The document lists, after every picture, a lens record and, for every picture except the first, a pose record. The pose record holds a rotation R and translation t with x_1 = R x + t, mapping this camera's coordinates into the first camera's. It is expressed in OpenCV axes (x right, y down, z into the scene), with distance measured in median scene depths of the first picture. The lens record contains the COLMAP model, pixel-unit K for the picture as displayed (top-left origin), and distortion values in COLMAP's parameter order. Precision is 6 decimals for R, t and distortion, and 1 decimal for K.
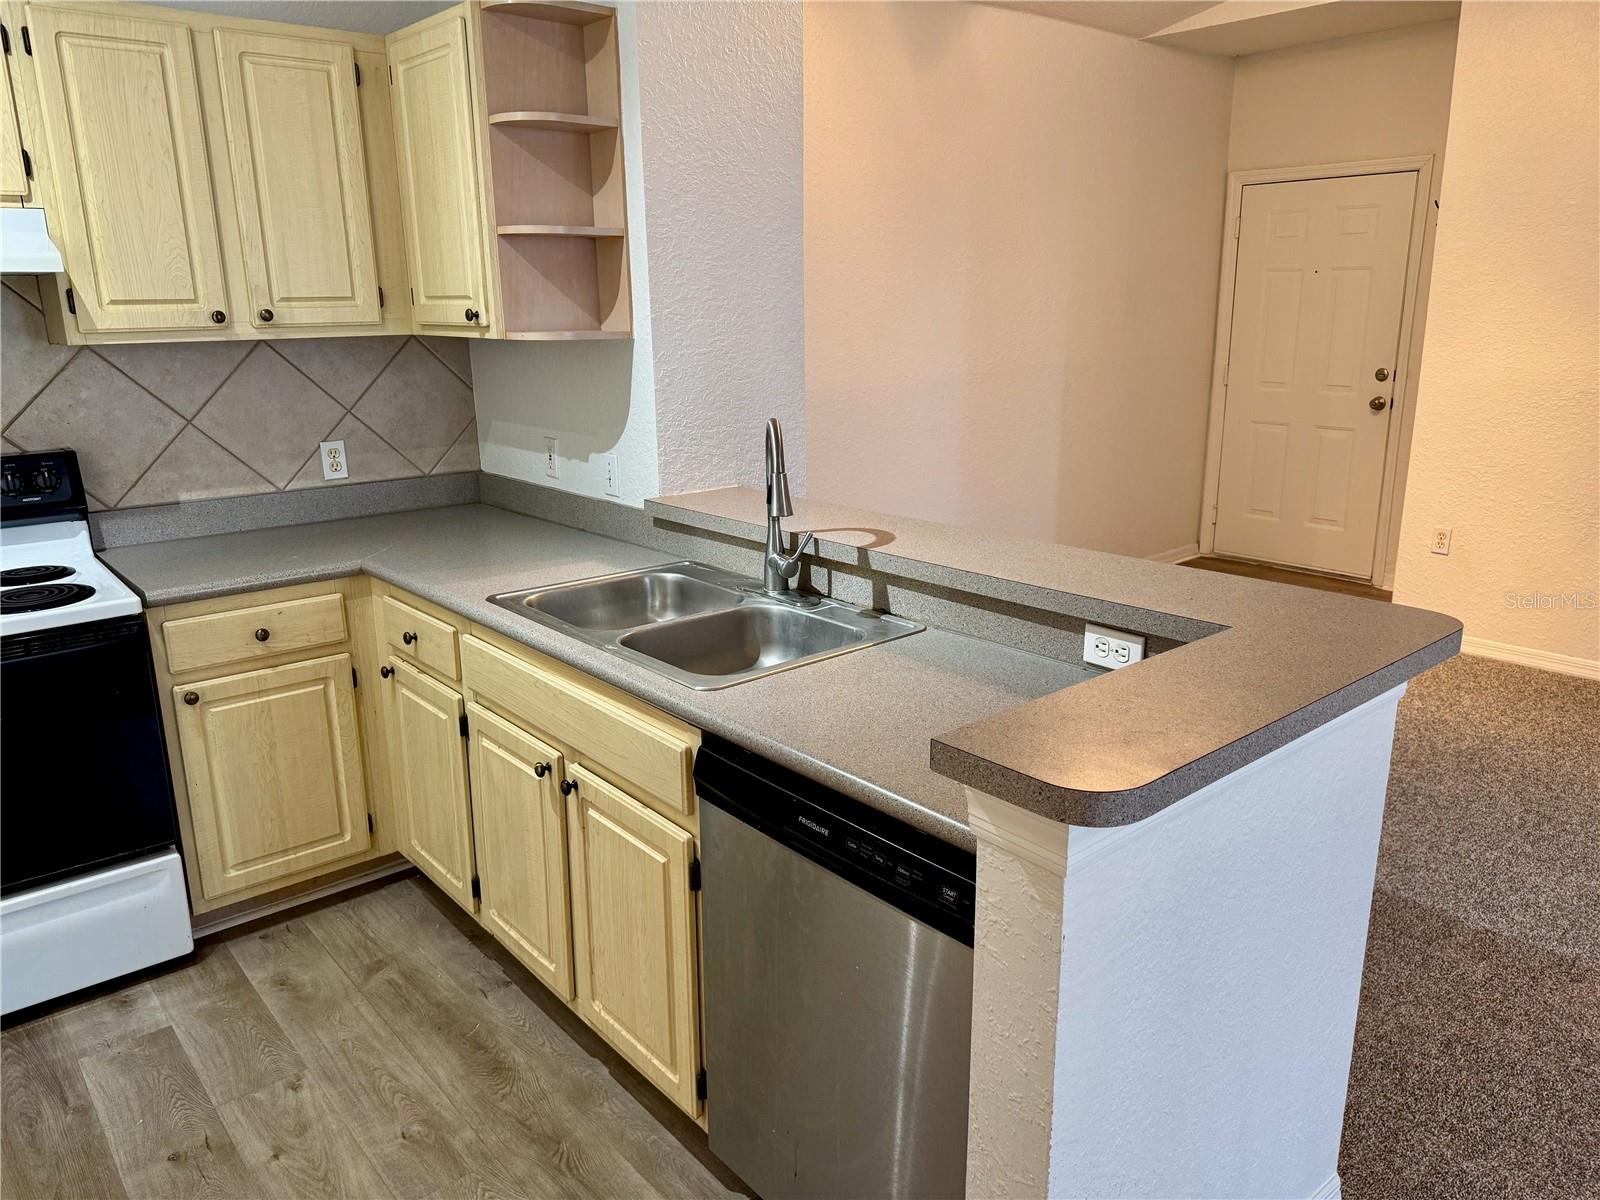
lens RADIAL K [[1118.1, 0, 769.6], [0, 1118.1, 619.1], [0, 0, 1]] dist [0.097591, -0.098529]
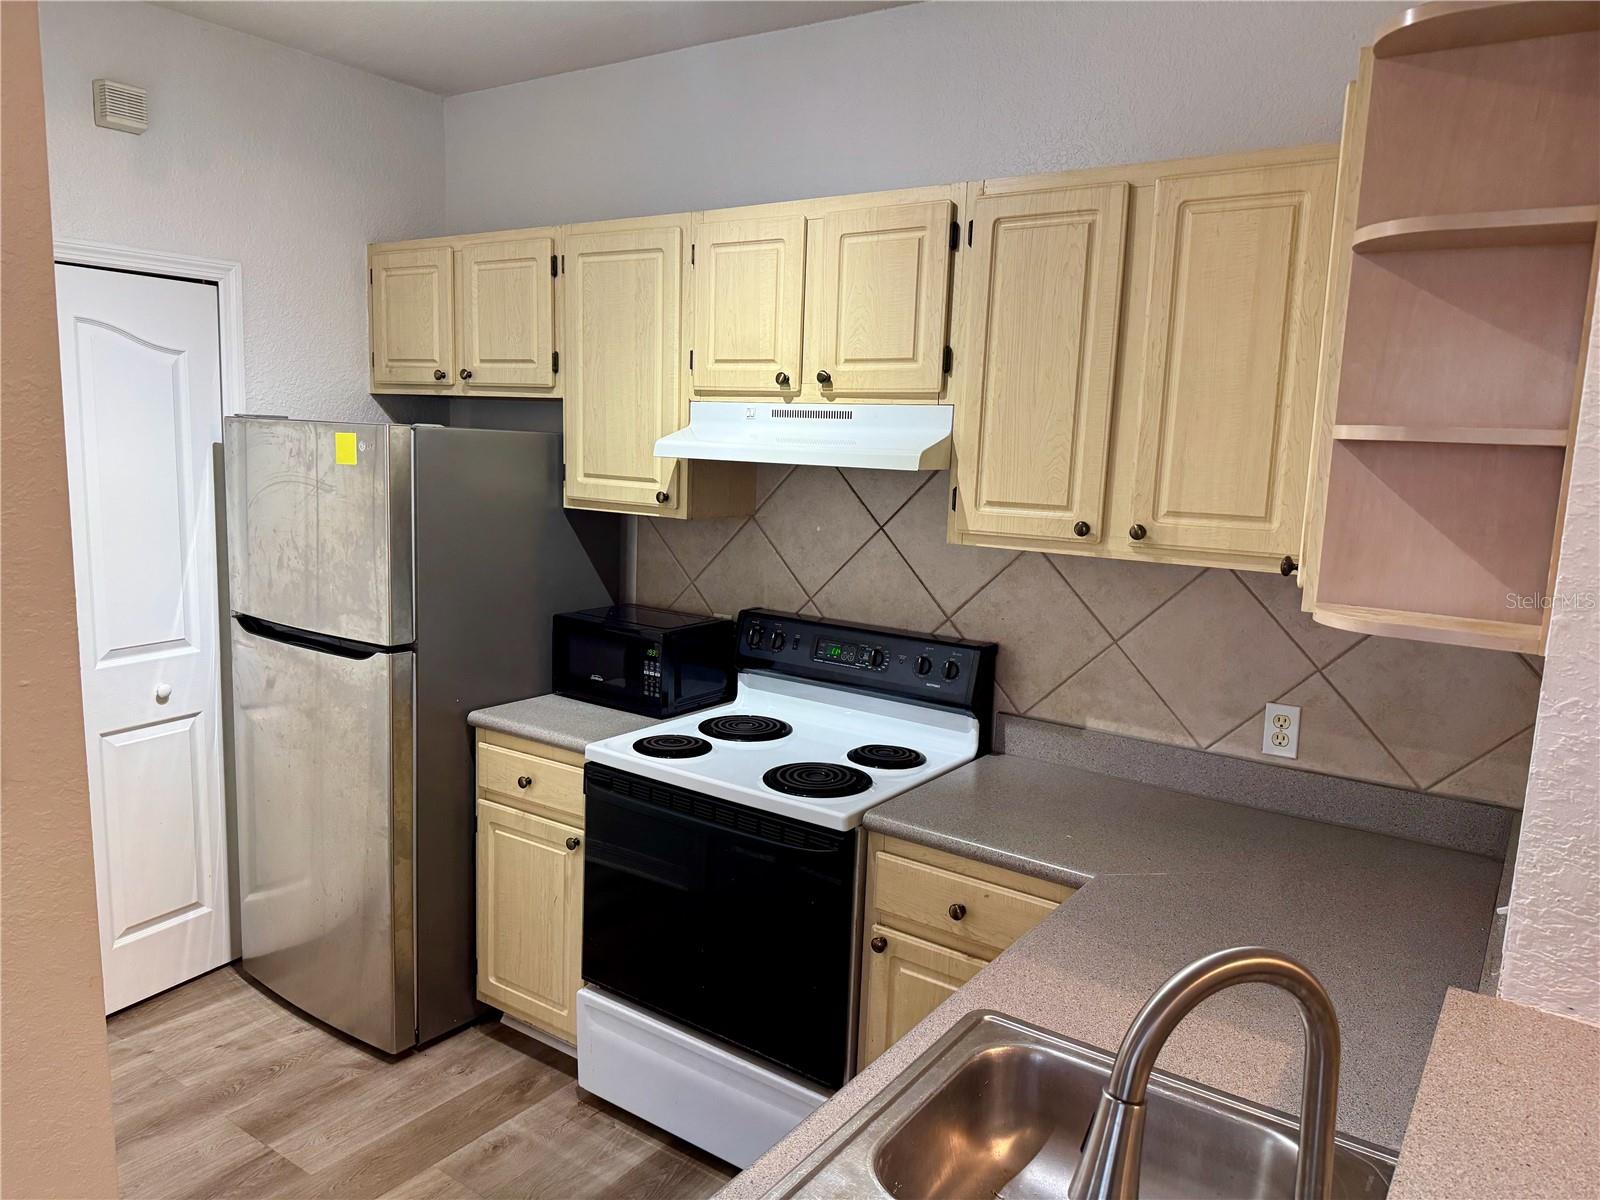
lens RADIAL K [[1118.1, 0, 809.5], [0, 1118.1, 620.3], [0, 0, 1]] dist [0.097591, -0.098529]
pose [[0.268819, 0.184526, -0.945350, 0.222417], [-0.304321, 0.947473, 0.098404, -0.211694], [0.913852, 0.261237, 0.310854, 0.561200]]
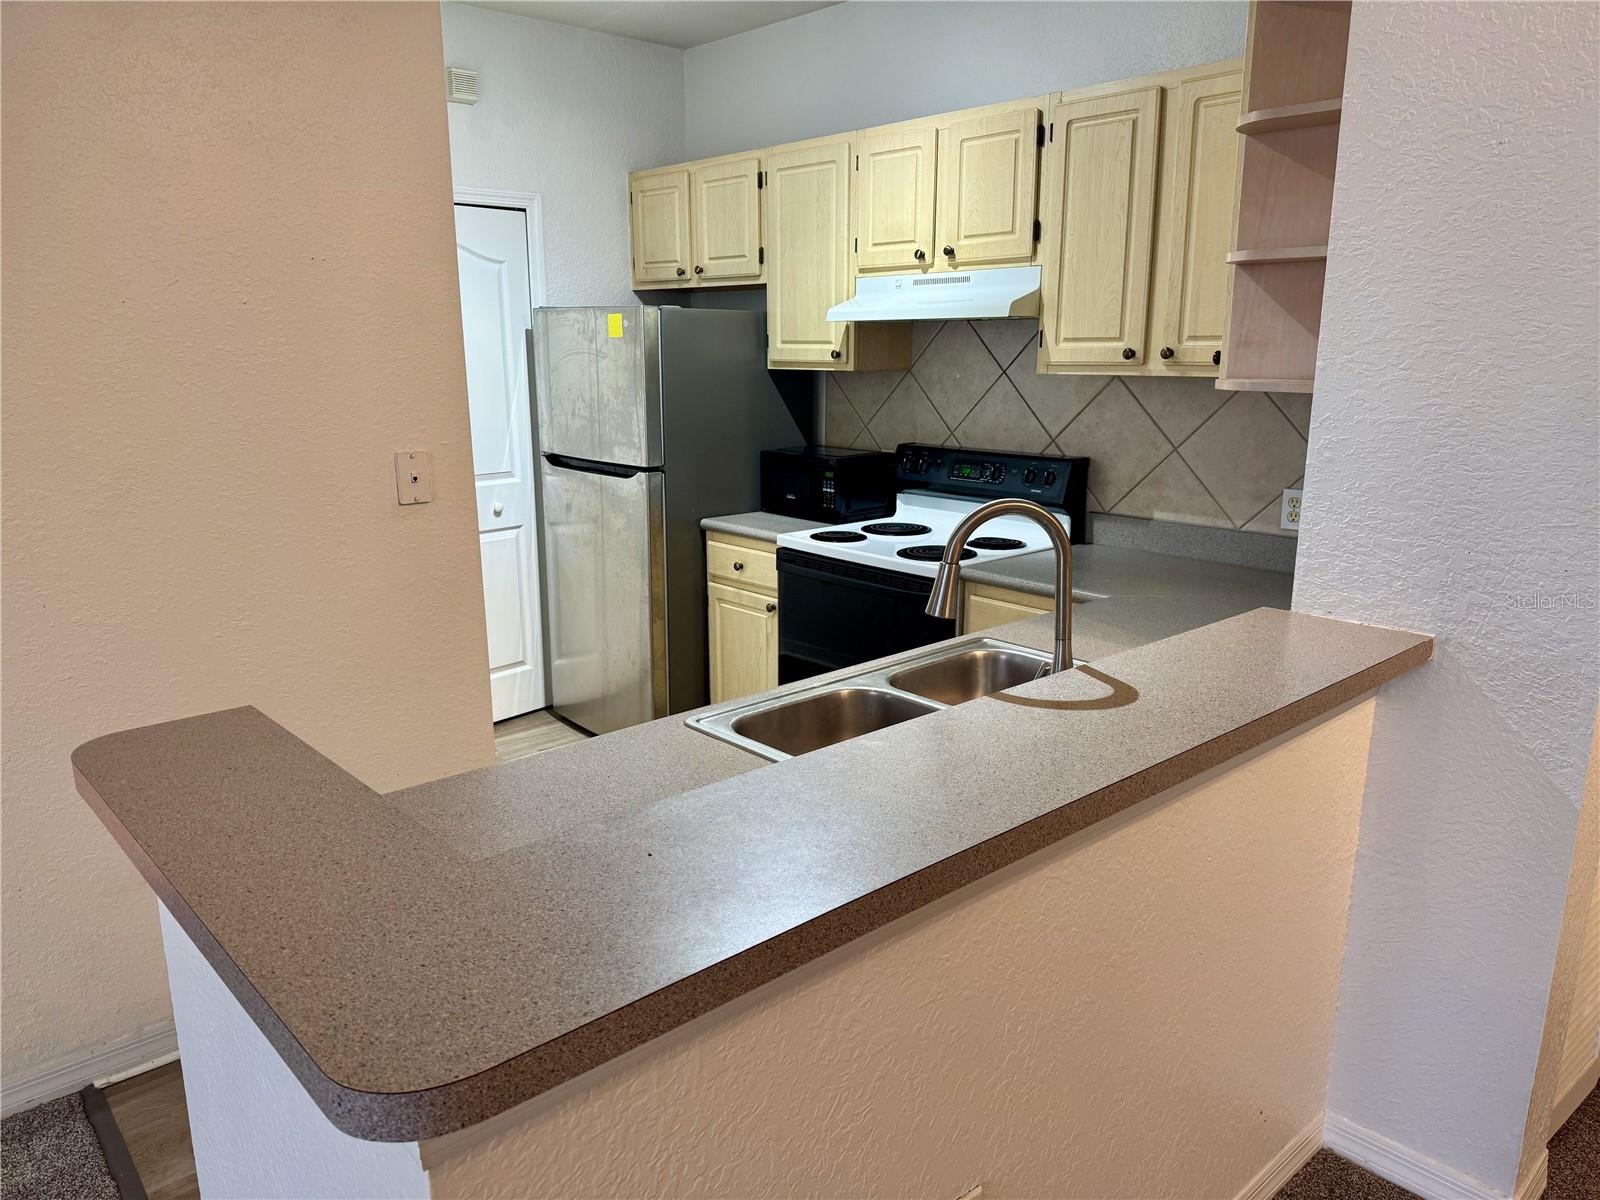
lens RADIAL K [[1118.1, 0, 804.8], [0, 1118.1, 613.0], [0, 0, 1]] dist [0.097591, -0.098529]
pose [[0.054315, 0.255375, -0.965315, 0.575740], [-0.275562, 0.933034, 0.231330, -0.188825], [0.959748, 0.253439, 0.121049, 0.603715]]
